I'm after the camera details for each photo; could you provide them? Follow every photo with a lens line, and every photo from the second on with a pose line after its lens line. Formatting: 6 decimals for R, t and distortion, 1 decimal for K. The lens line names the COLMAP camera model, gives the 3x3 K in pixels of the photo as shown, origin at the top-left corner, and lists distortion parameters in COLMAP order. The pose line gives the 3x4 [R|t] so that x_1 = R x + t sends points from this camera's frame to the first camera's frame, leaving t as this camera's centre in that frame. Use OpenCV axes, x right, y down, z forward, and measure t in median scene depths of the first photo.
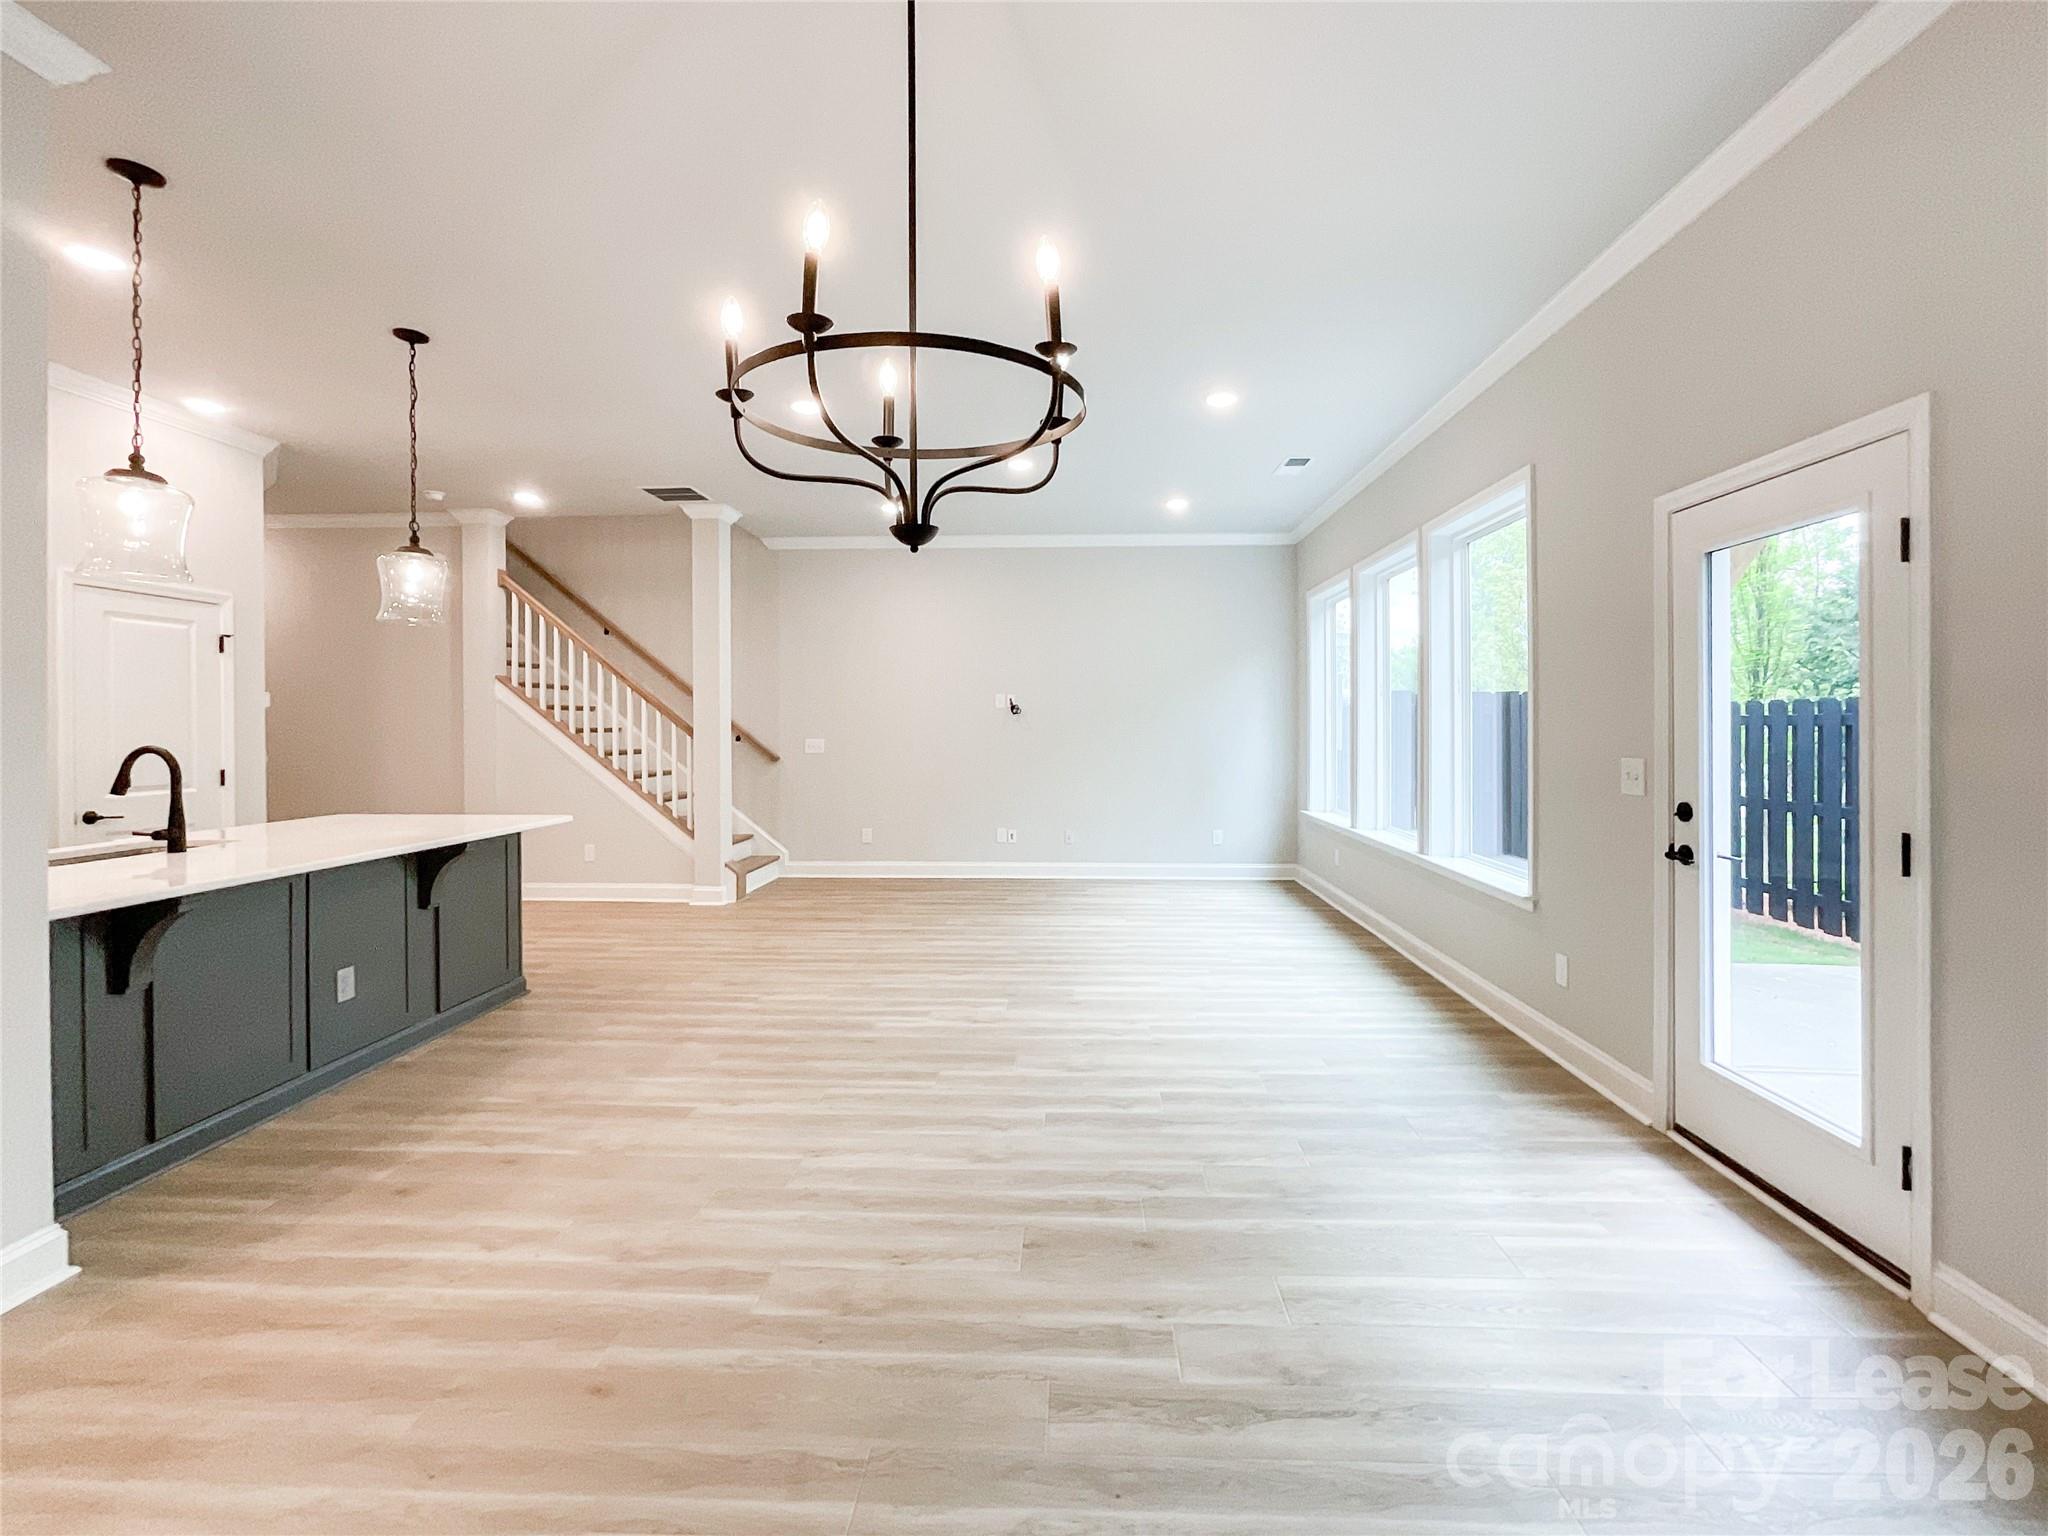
lens RADIAL K [[868.4, 0, 1042.1], [0, 868.4, 727.3], [0, 0, 1]] dist [0.000603, 0.000471]
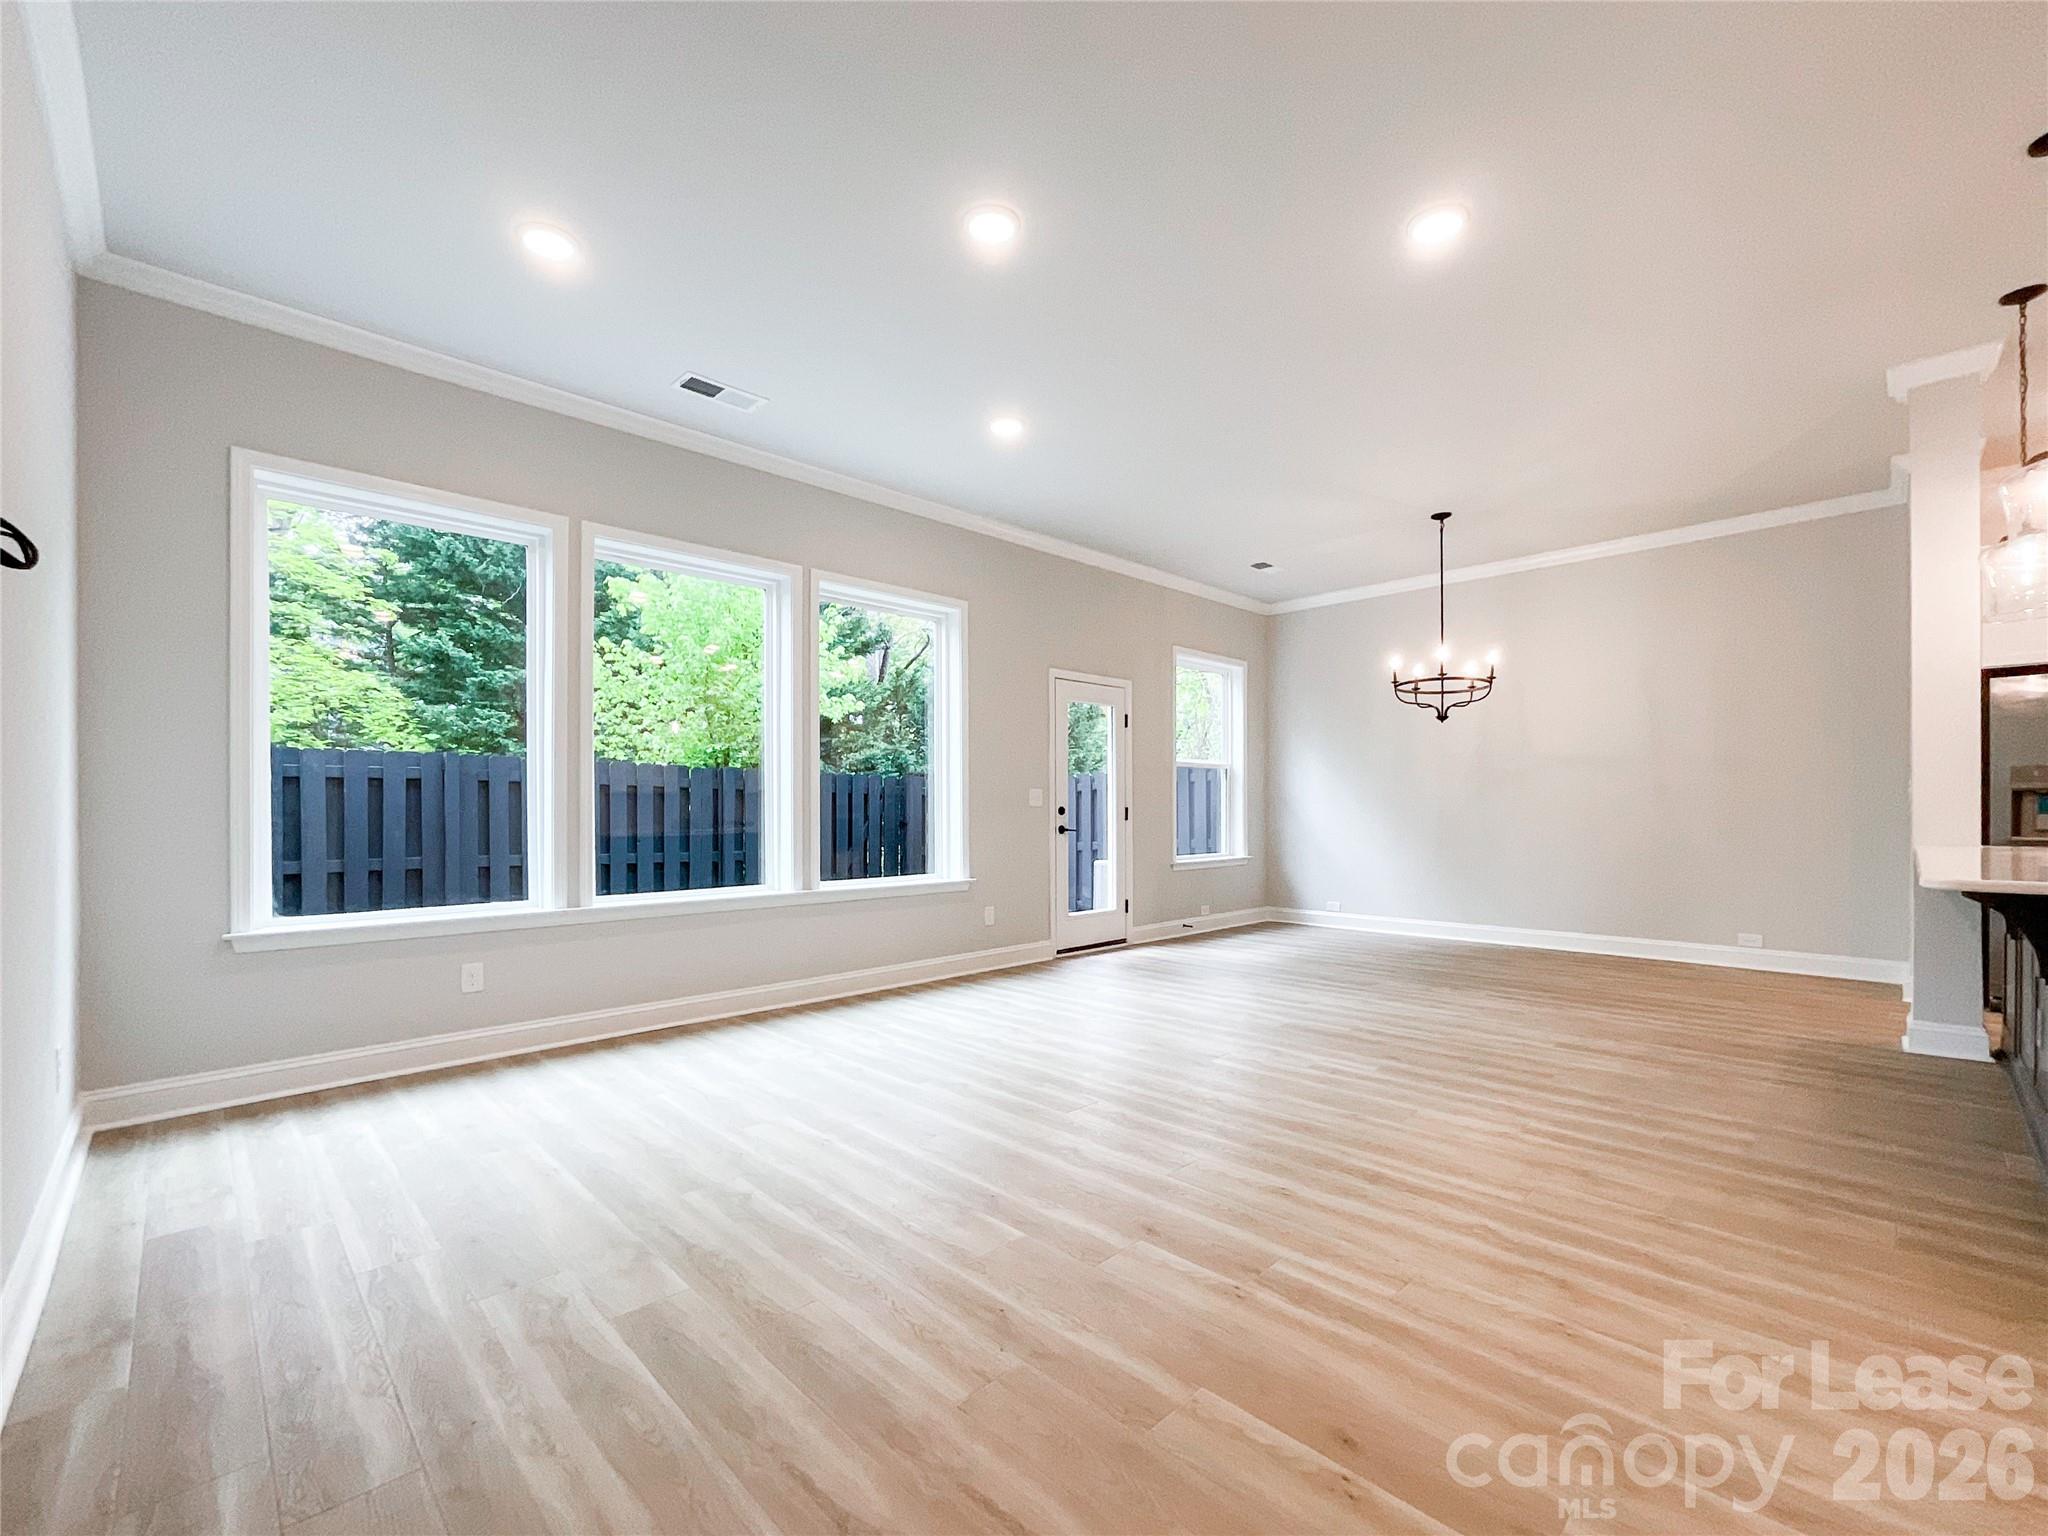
lens RADIAL K [[872.9, 0, 1039.8], [0, 872.9, 814.3], [0, 0, 1]] dist [-0.020370, 0.008194]
pose [[-0.729808, 0.000972, 0.683651, -0.764641], [0.007412, 0.999951, 0.006491, 0.087217], [-0.683612, 0.009805, -0.729780, 2.610693]]
